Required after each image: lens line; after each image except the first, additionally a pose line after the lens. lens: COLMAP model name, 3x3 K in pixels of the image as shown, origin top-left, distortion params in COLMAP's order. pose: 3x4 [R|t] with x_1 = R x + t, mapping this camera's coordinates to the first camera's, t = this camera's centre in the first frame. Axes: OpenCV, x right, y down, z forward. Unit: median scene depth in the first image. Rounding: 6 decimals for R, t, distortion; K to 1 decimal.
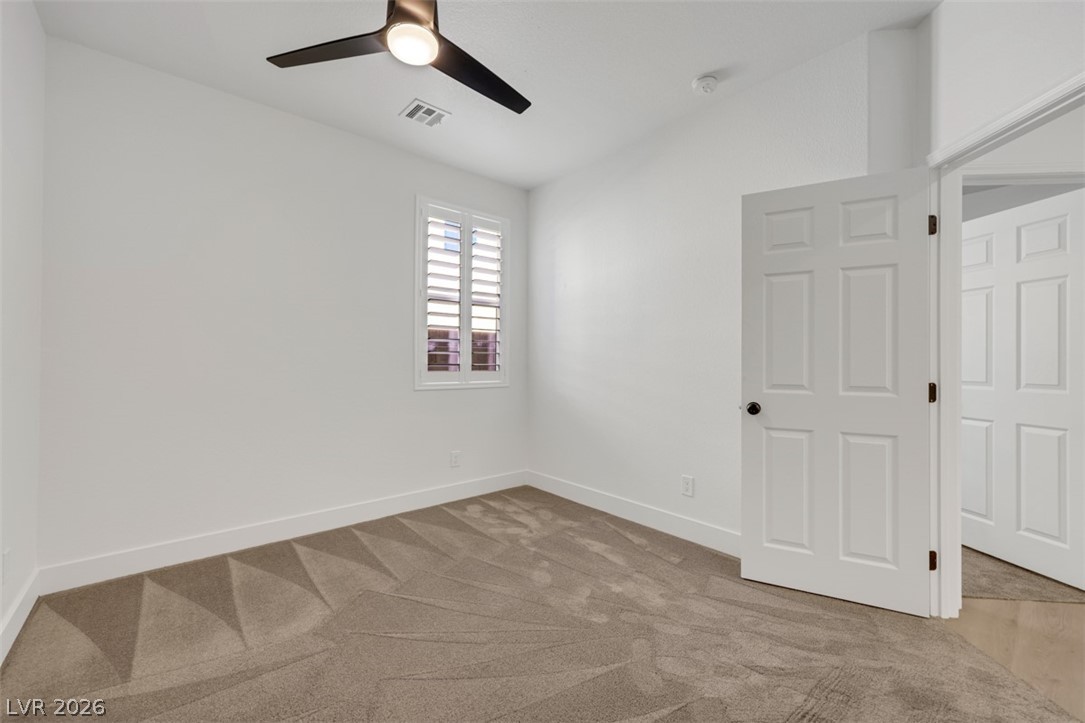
lens RADIAL K [[440.1, 0, 541.5], [0, 440.1, 355.3], [0, 0, 1]] dist [-0.003457, 0.000528]
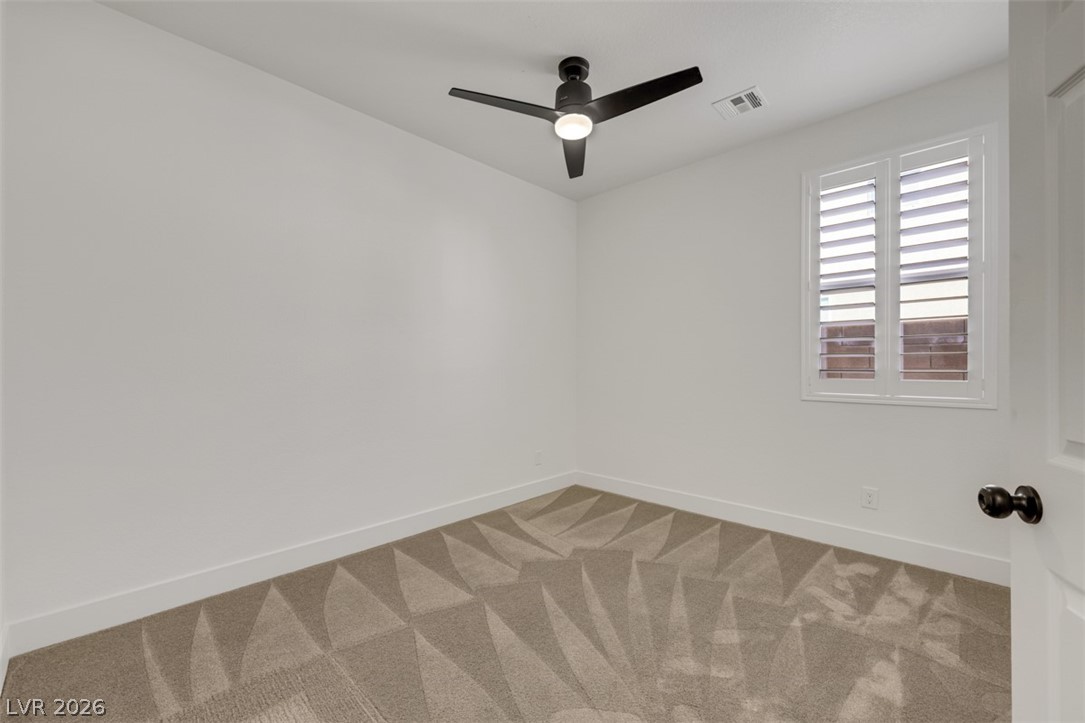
lens RADIAL K [[440.1, 0, 535.0], [0, 440.1, 363.1], [0, 0, 1]] dist [-0.003457, 0.000528]
pose [[0.101658, -0.006409, -0.994799, 0.516623], [0.010459, 0.999931, -0.005373, 0.007177], [0.994764, -0.009858, 0.101718, 0.391369]]
